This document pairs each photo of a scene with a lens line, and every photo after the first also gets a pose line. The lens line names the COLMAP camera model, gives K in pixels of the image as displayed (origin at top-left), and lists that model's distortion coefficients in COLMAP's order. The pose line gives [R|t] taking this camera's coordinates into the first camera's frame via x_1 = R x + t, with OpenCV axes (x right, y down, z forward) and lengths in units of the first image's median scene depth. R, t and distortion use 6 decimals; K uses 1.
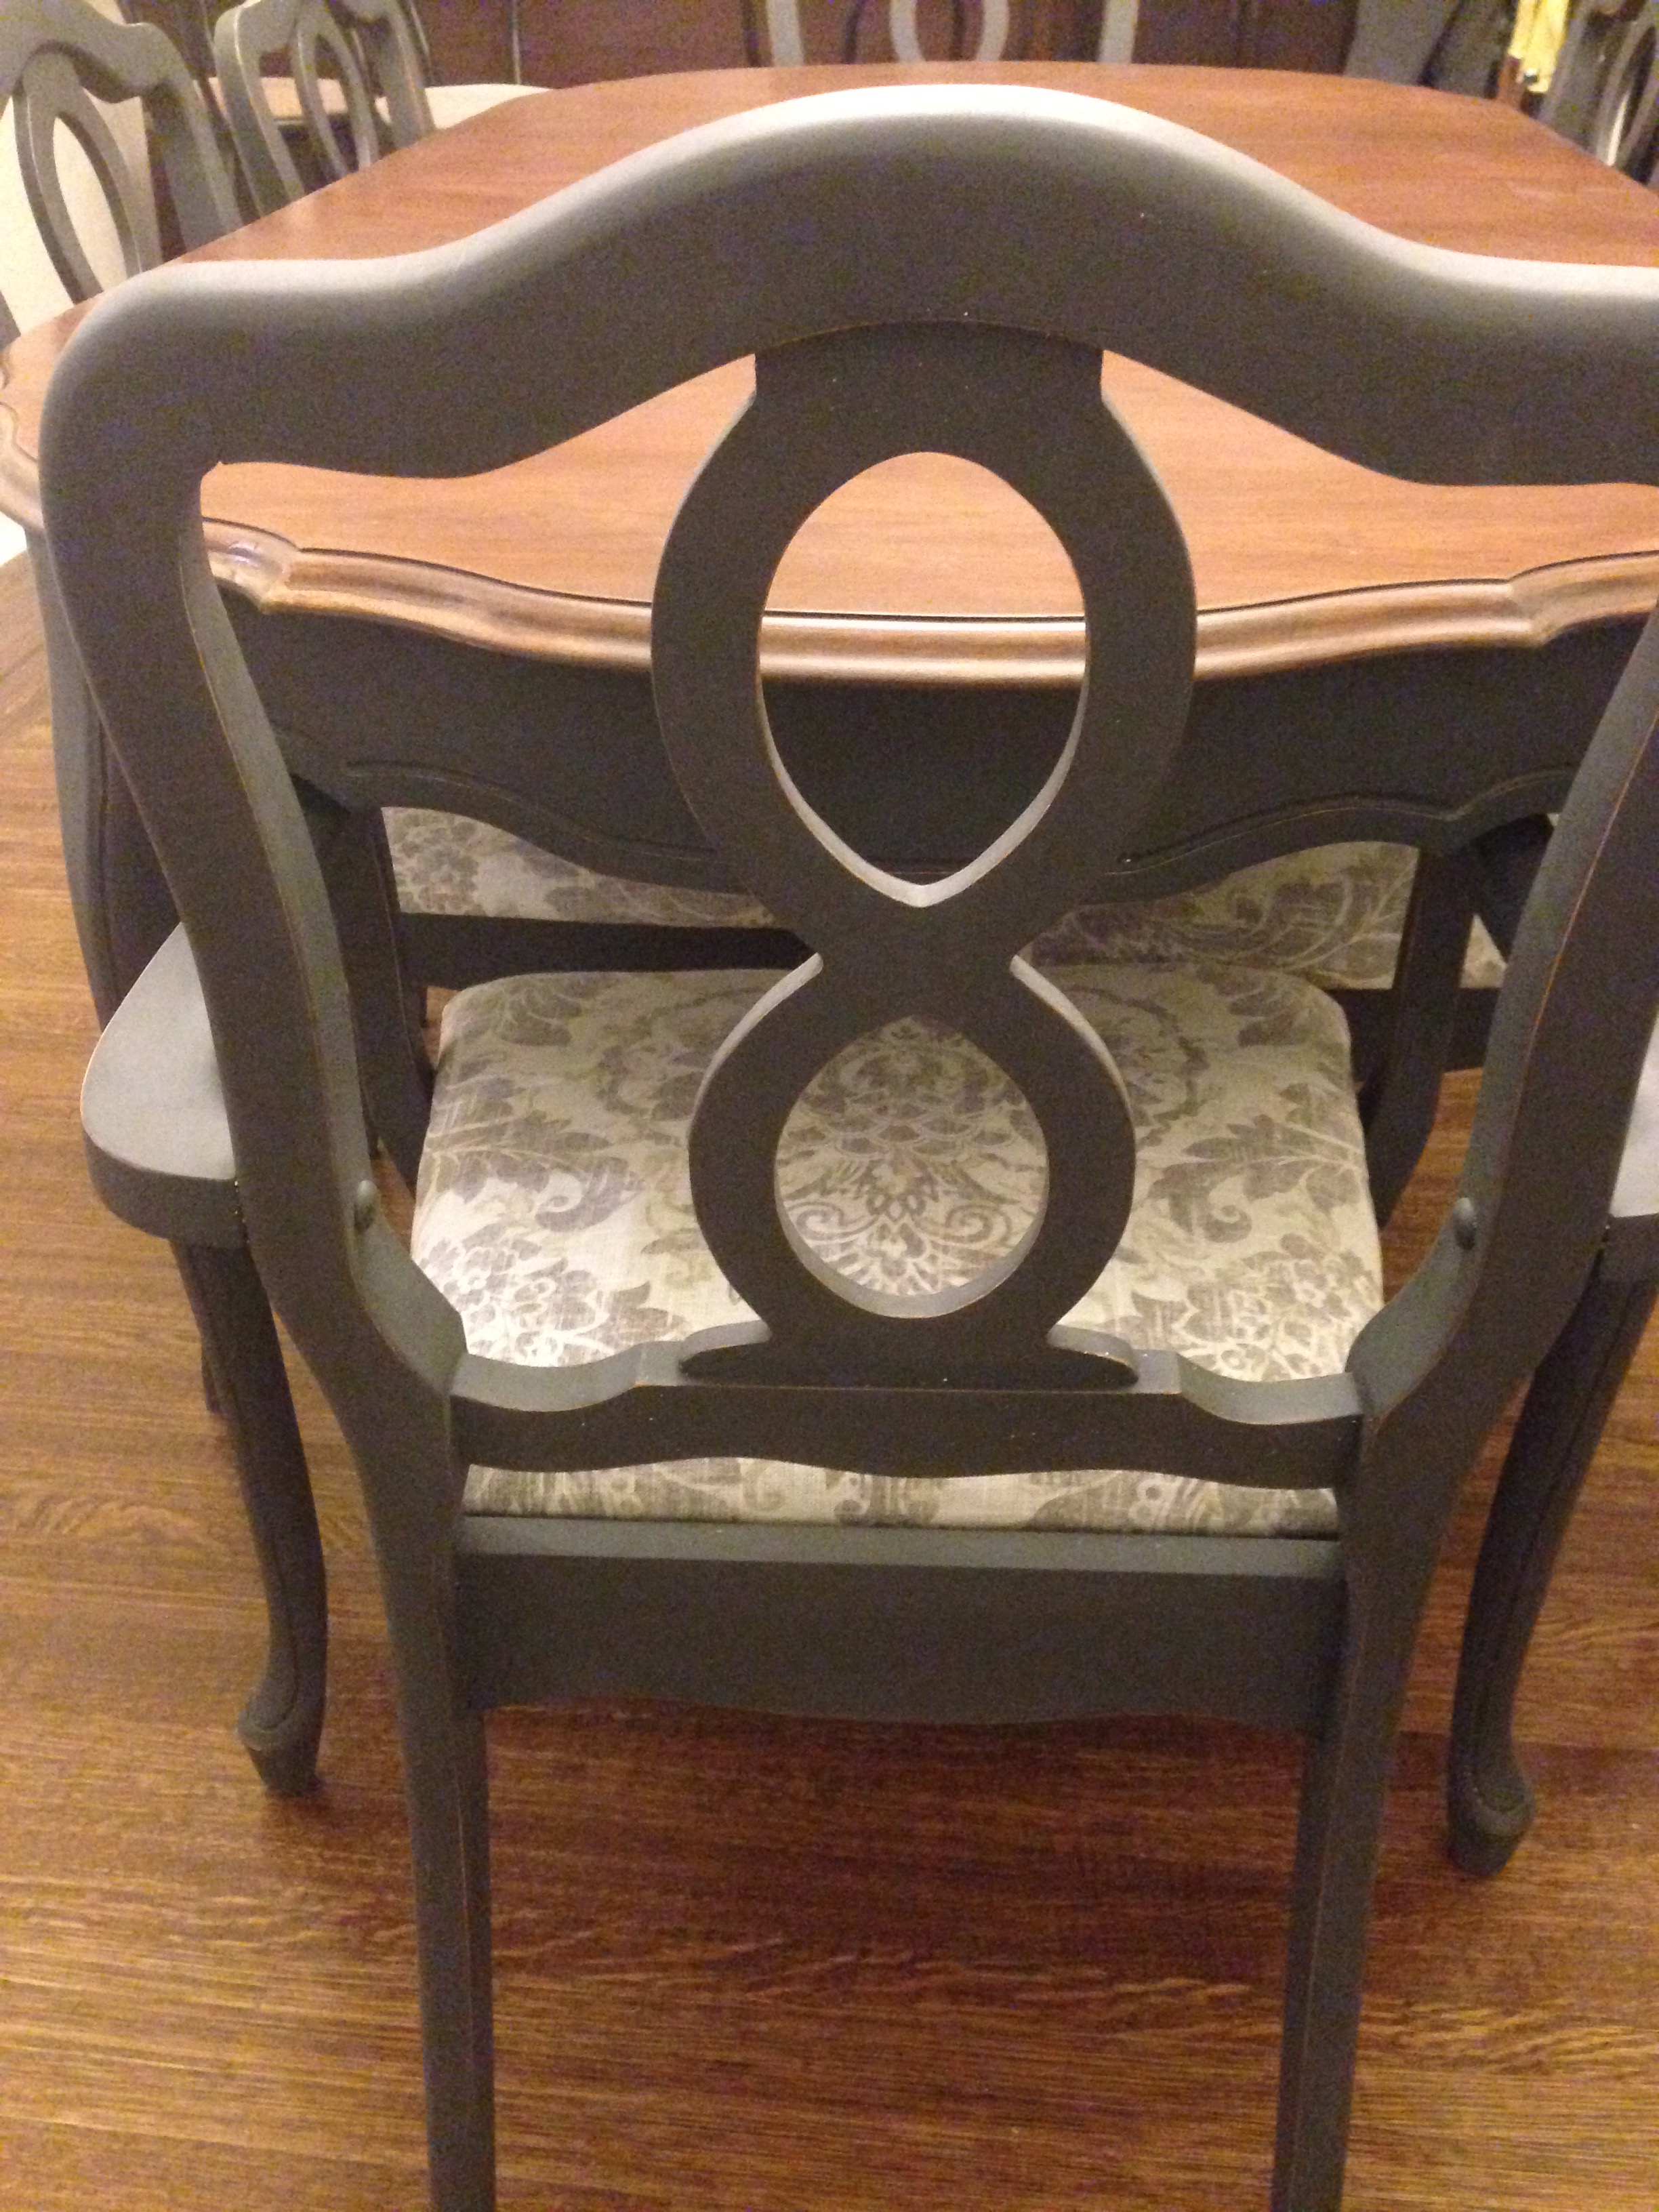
lens RADIAL K [[2042.7, 0, 829.5], [0, 2042.7, 1106.0], [0, 0, 1]] dist [0.125544, -0.187620]
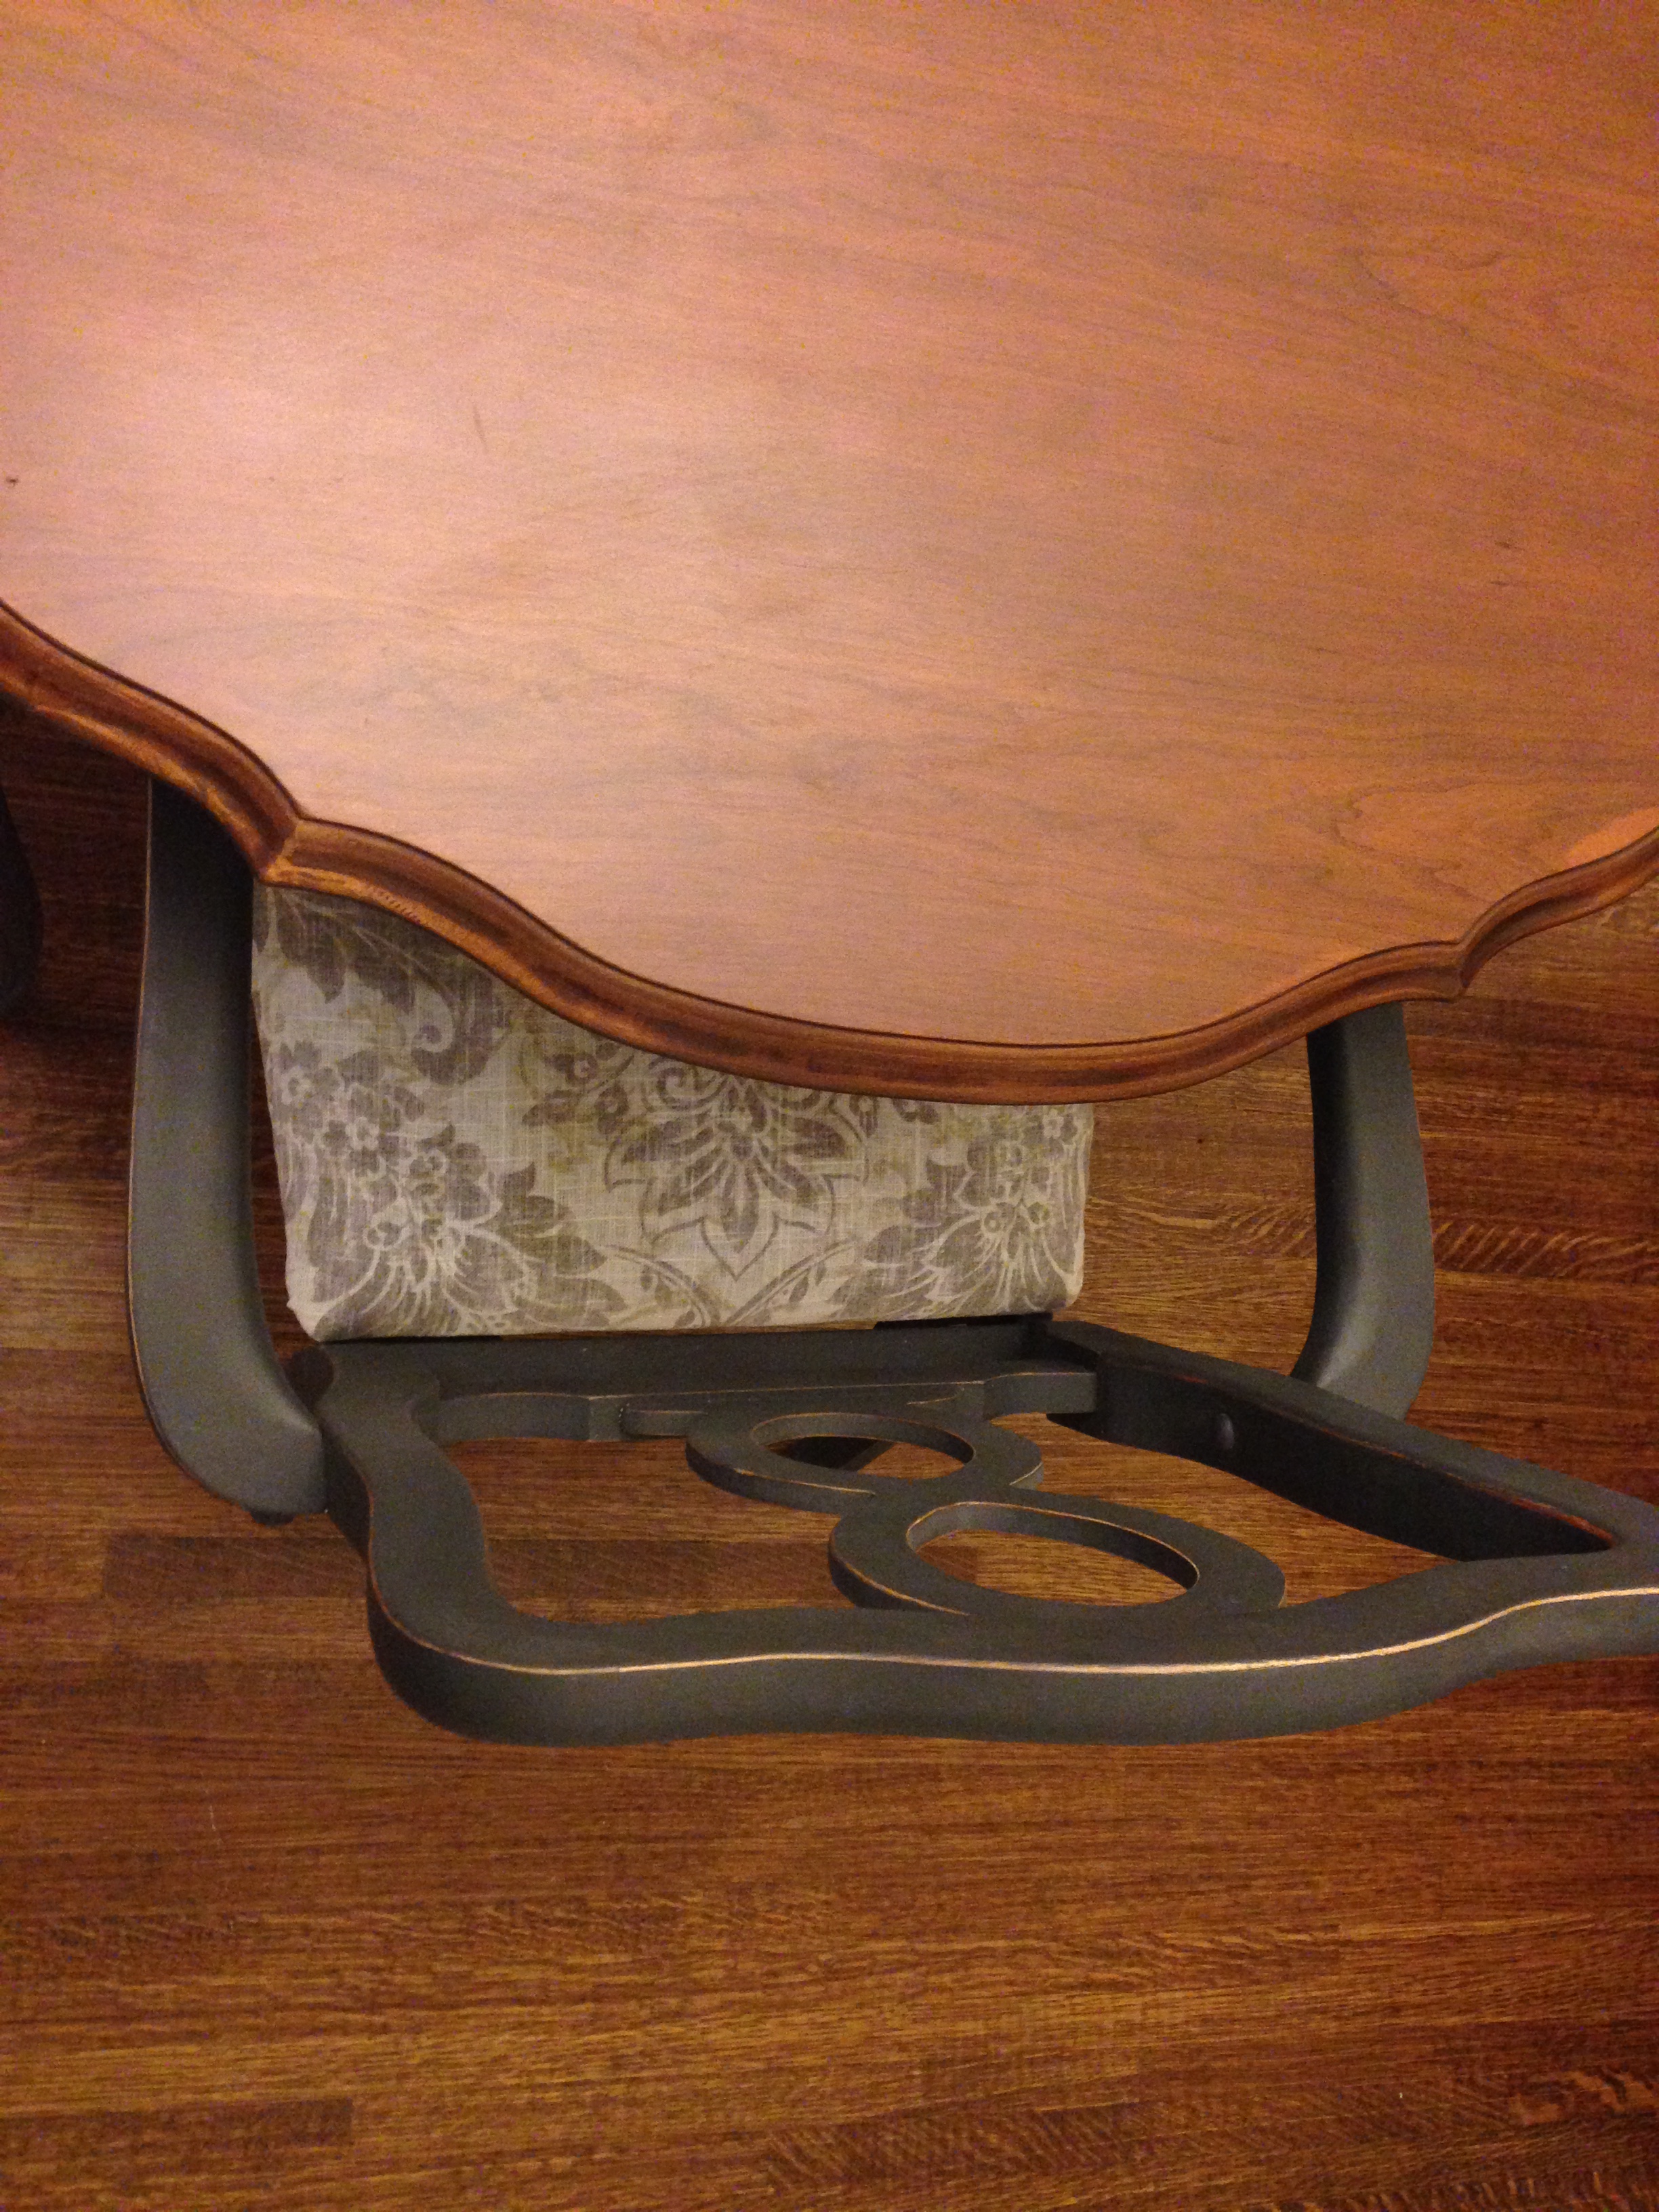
lens RADIAL K [[2042.7, 0, 829.5], [0, 2042.7, 1106.0], [0, 0, 1]] dist [0.125544, -0.187620]
pose [[0.946153, -0.020842, 0.323048, -0.294272], [-0.232038, 0.652183, 0.721676, -0.779866], [-0.225728, -0.757775, 0.612228, 0.285822]]
